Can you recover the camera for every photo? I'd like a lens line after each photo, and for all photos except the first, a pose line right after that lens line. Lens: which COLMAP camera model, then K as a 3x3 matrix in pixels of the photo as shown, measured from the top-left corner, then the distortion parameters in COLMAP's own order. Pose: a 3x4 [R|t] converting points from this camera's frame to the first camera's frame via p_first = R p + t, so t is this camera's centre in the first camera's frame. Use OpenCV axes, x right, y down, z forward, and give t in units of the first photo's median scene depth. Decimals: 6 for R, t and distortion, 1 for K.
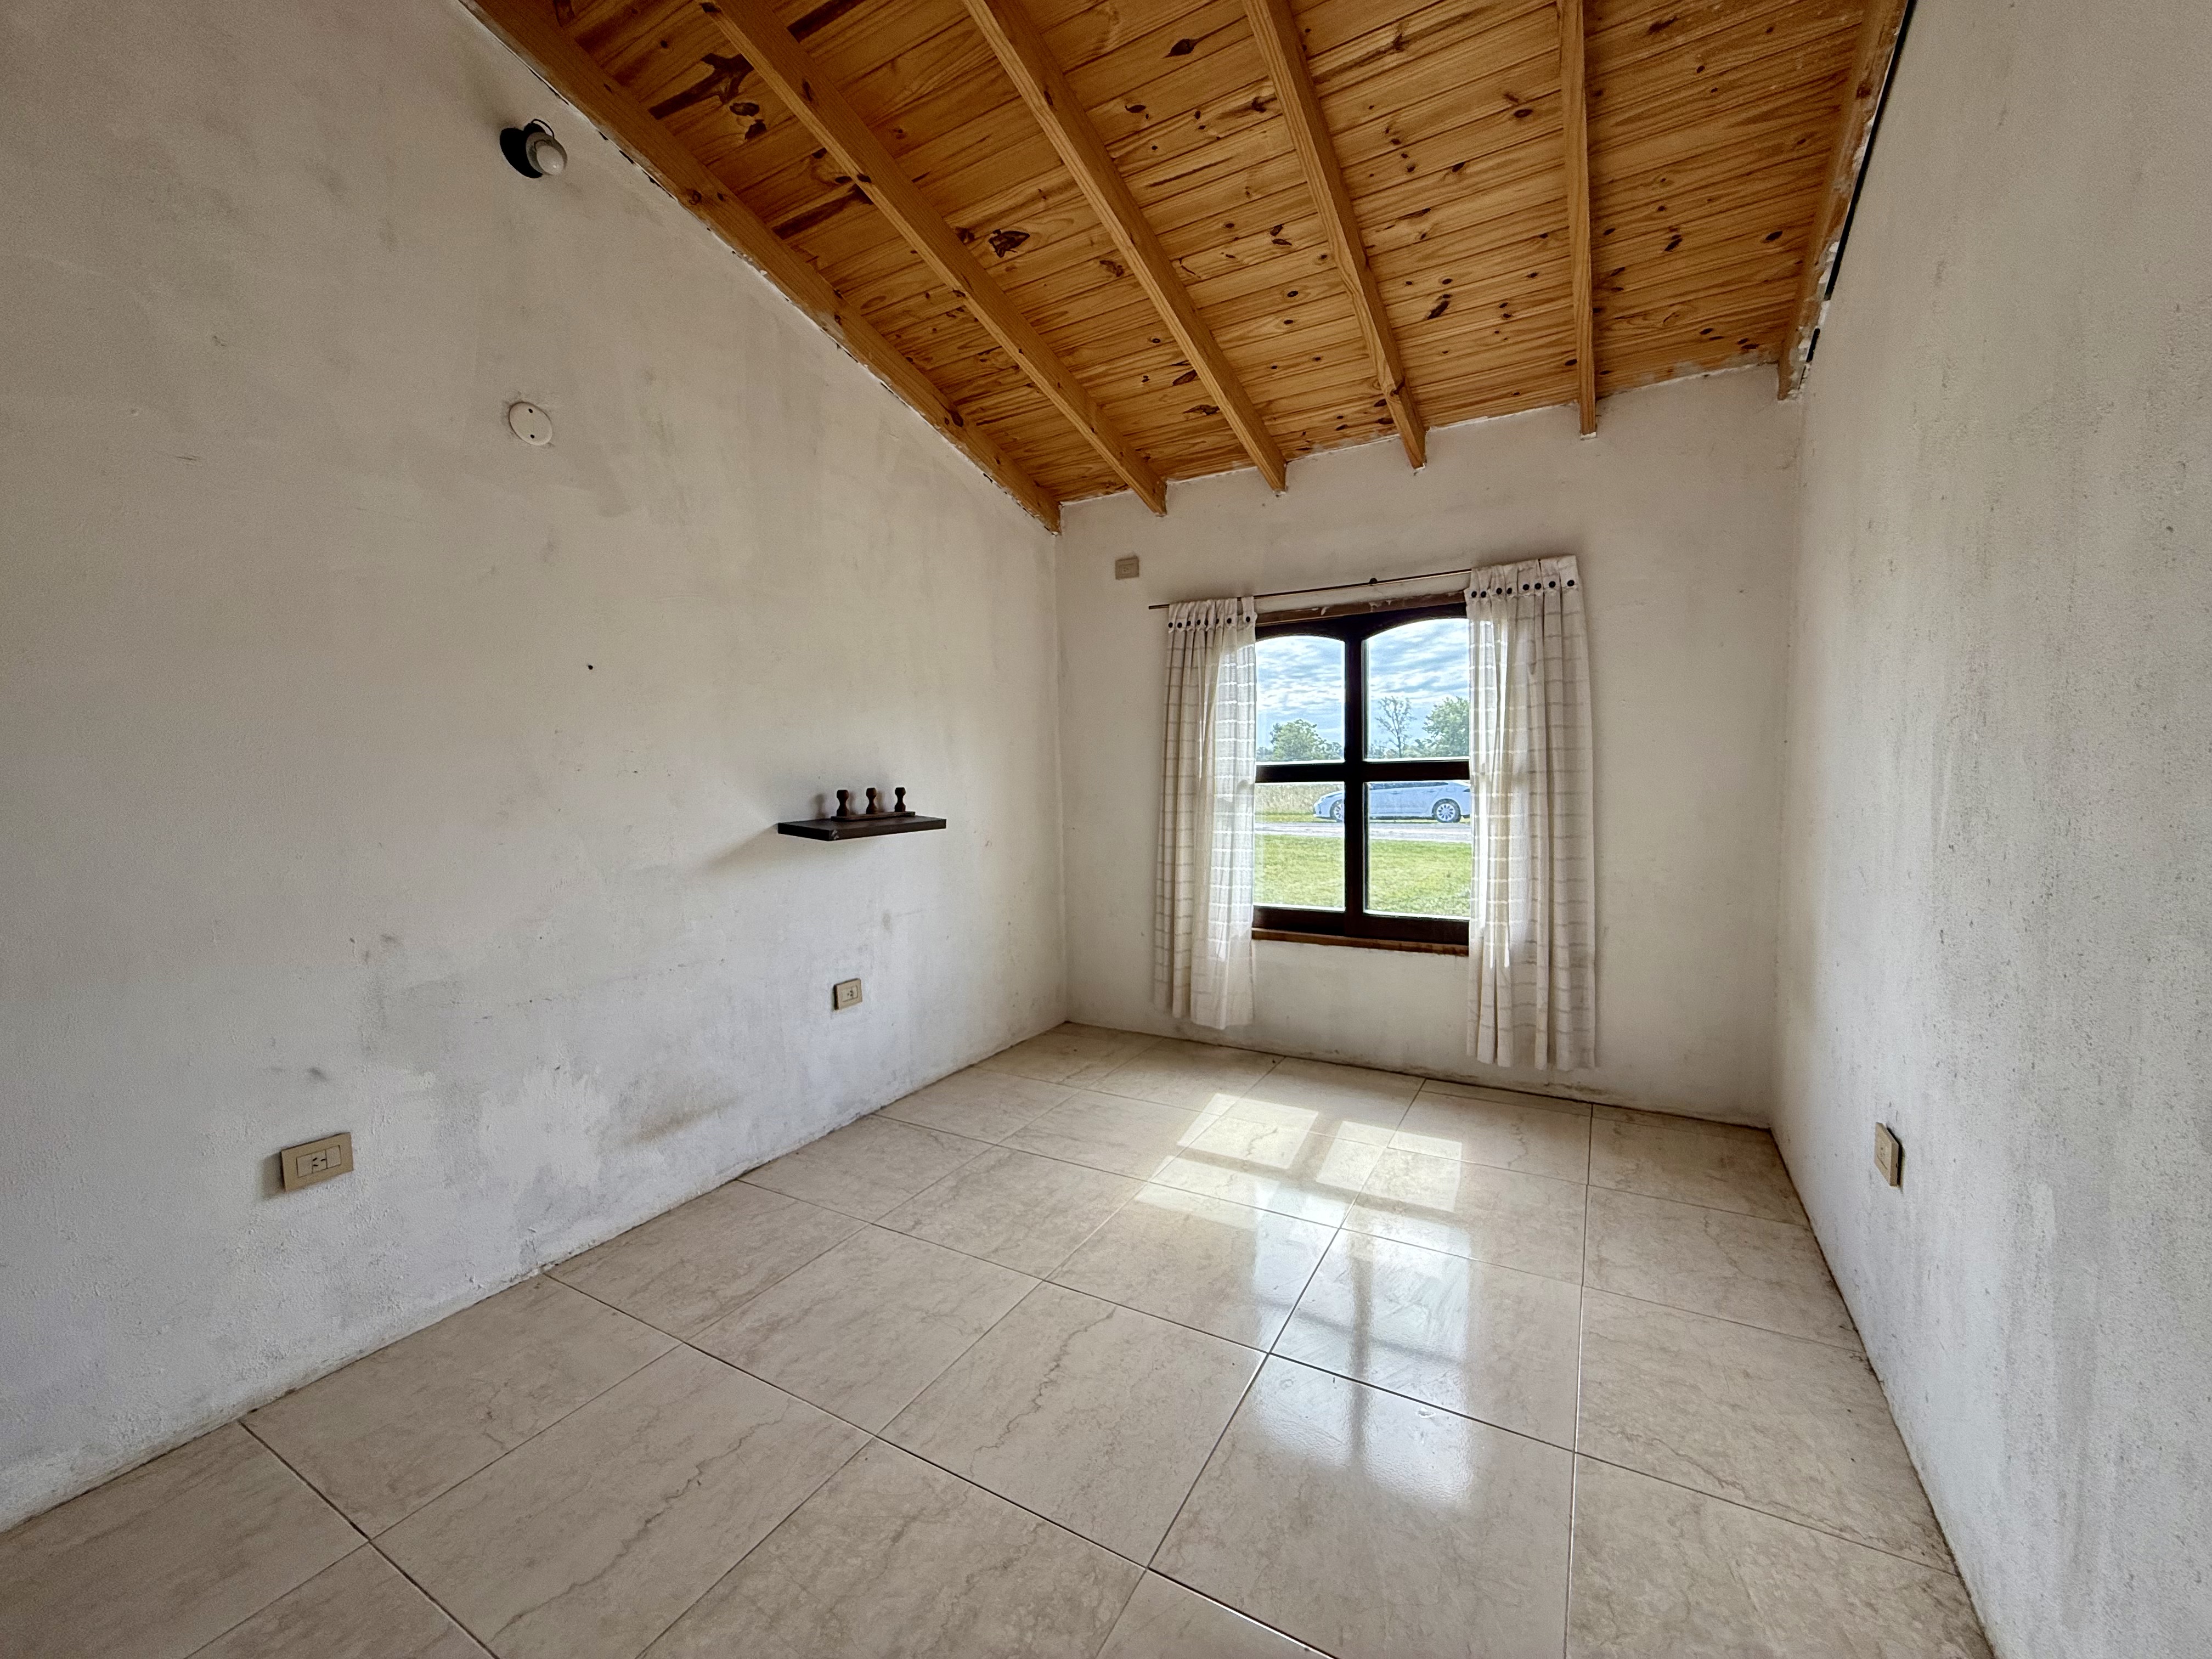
lens RADIAL K [[880.6, 0, 1100.0], [0, 880.6, 830.0], [0, 0, 1]] dist [0.000112, 0.000038]
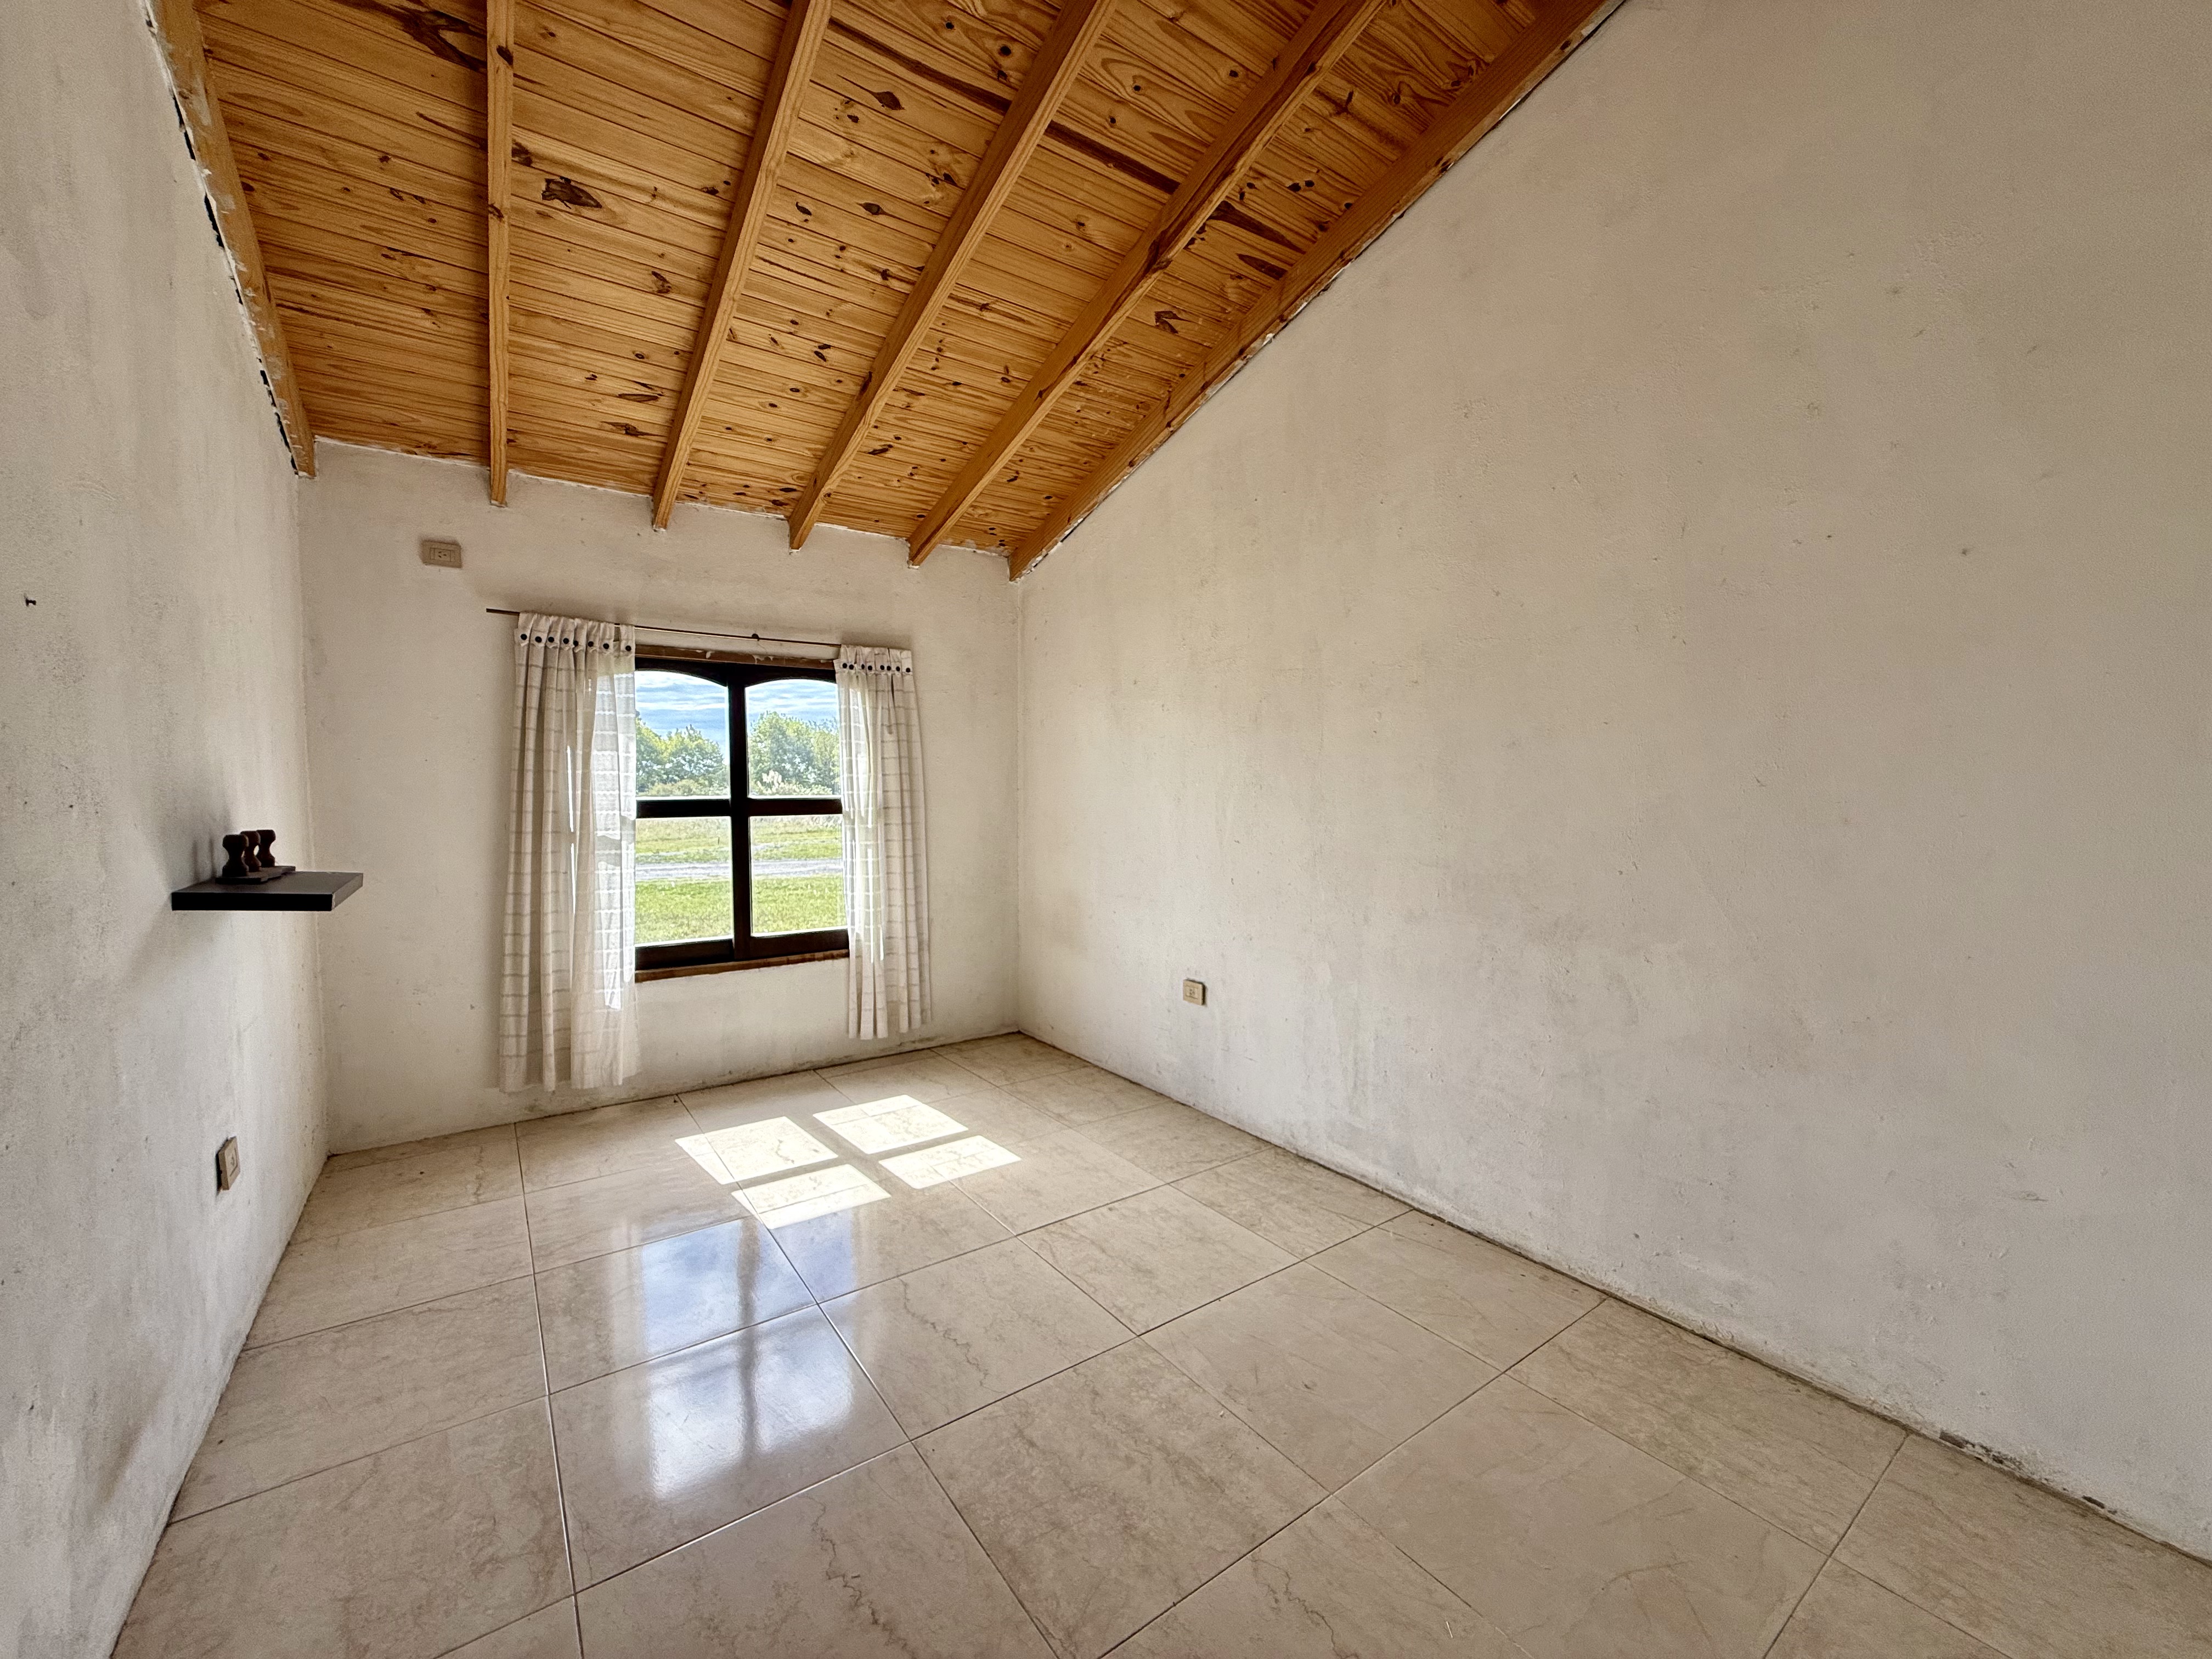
lens RADIAL K [[880.6, 0, 1100.0], [0, 880.6, 830.0], [0, 0, 1]] dist [0.000112, 0.000038]
pose [[0.416671, -0.022003, 0.908791, -0.544087], [0.057239, 0.998358, -0.002072, -0.011340], [-0.907254, 0.052882, 0.417246, 0.158521]]
